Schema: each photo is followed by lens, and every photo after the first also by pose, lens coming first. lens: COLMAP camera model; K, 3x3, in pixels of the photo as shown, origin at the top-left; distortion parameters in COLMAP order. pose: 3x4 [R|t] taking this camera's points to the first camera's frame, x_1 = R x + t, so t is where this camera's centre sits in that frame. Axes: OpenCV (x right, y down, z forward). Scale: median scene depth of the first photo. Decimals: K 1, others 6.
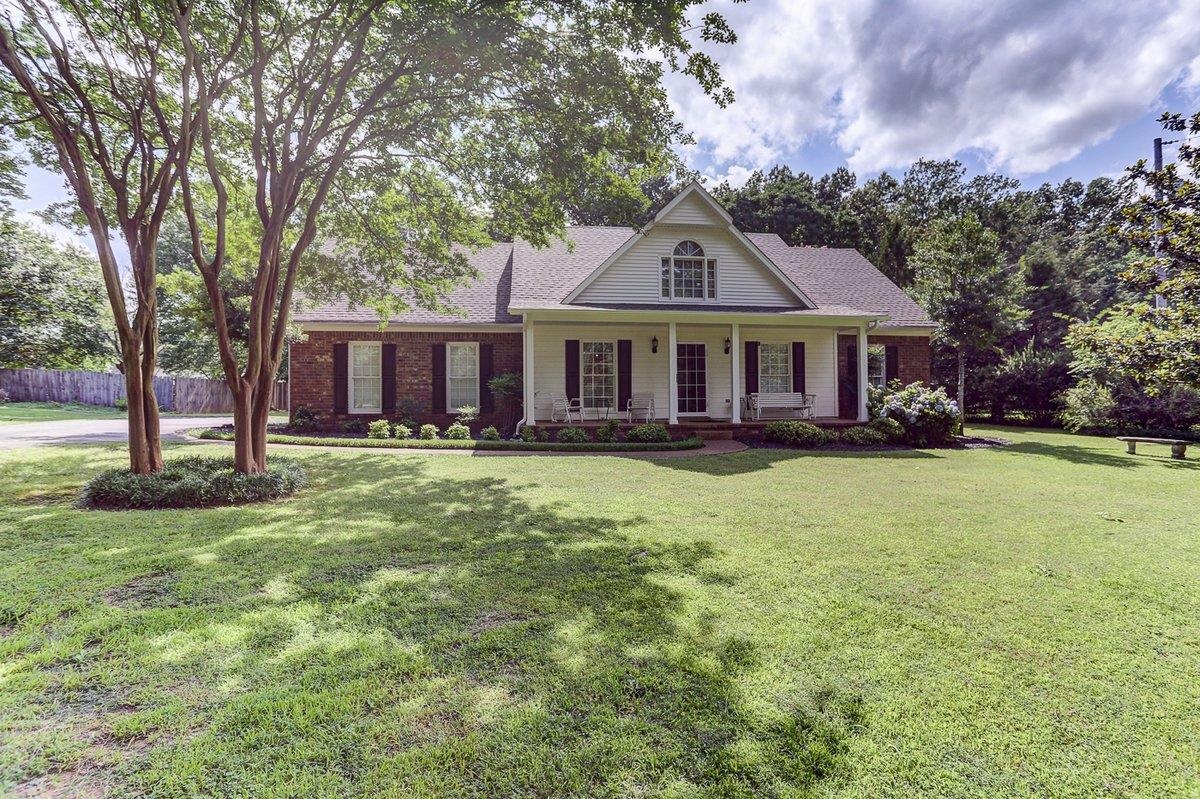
lens RADIAL K [[603.3, 0, 599.2], [0, 603.3, 380.9], [0, 0, 1]] dist [-0.019877, -0.001415]
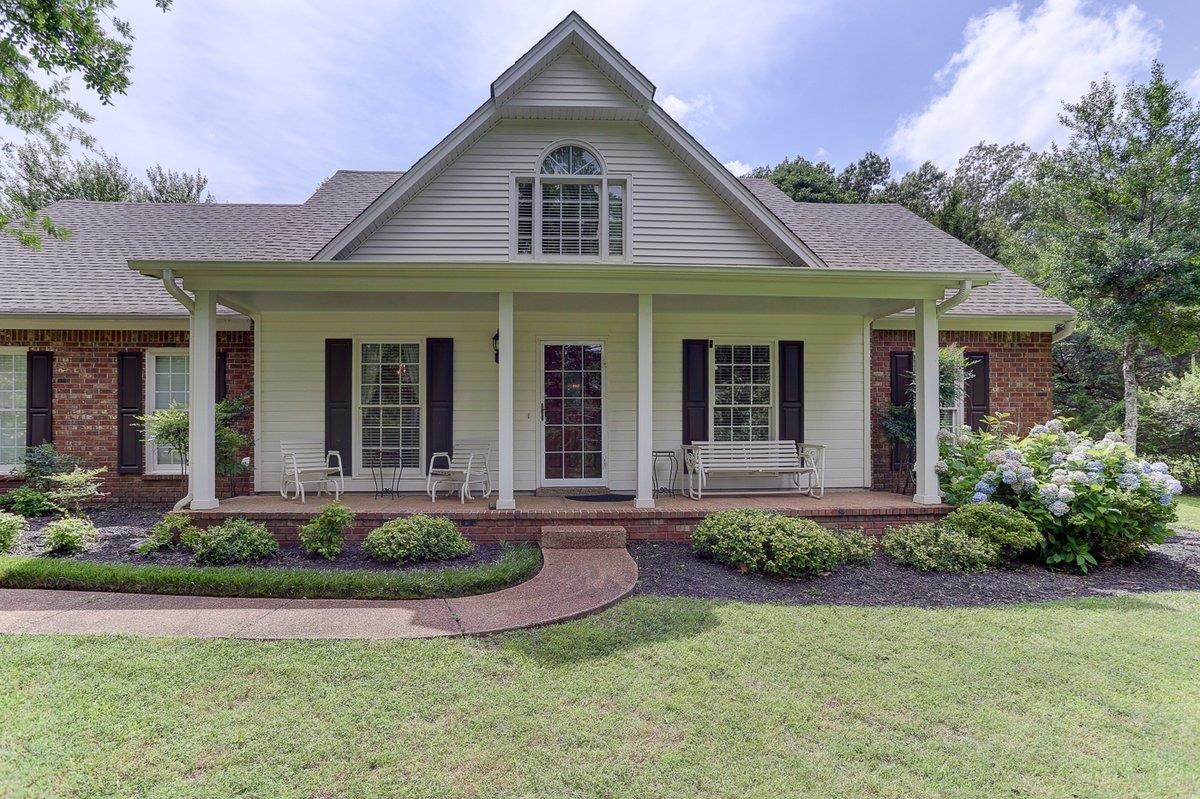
lens RADIAL K [[602.6, 0, 558.8], [0, 602.6, 425.1], [0, 0, 1]] dist [-0.004231, 0.000275]
pose [[0.995911, 0.001295, -0.090334, 0.185928], [-0.000384, 0.999949, 0.010101, 0.001902], [0.090342, -0.010025, 0.995860, 0.484285]]
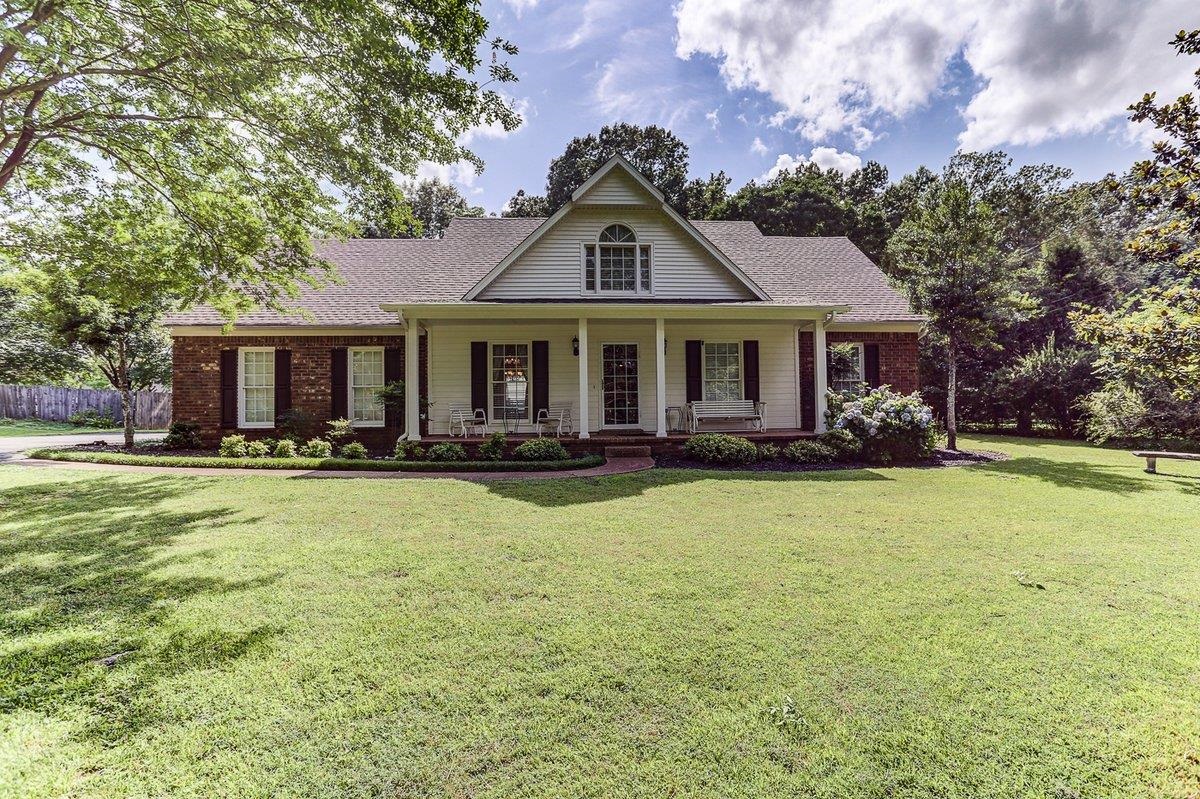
lens RADIAL K [[604.2, 0, 624.1], [0, 604.2, 387.4], [0, 0, 1]] dist [-0.021039, 0.001226]
pose [[0.998378, -0.010691, -0.055920, 0.204401], [0.010099, 0.999890, -0.010862, 0.009310], [0.056030, 0.010280, 0.998376, 0.143711]]
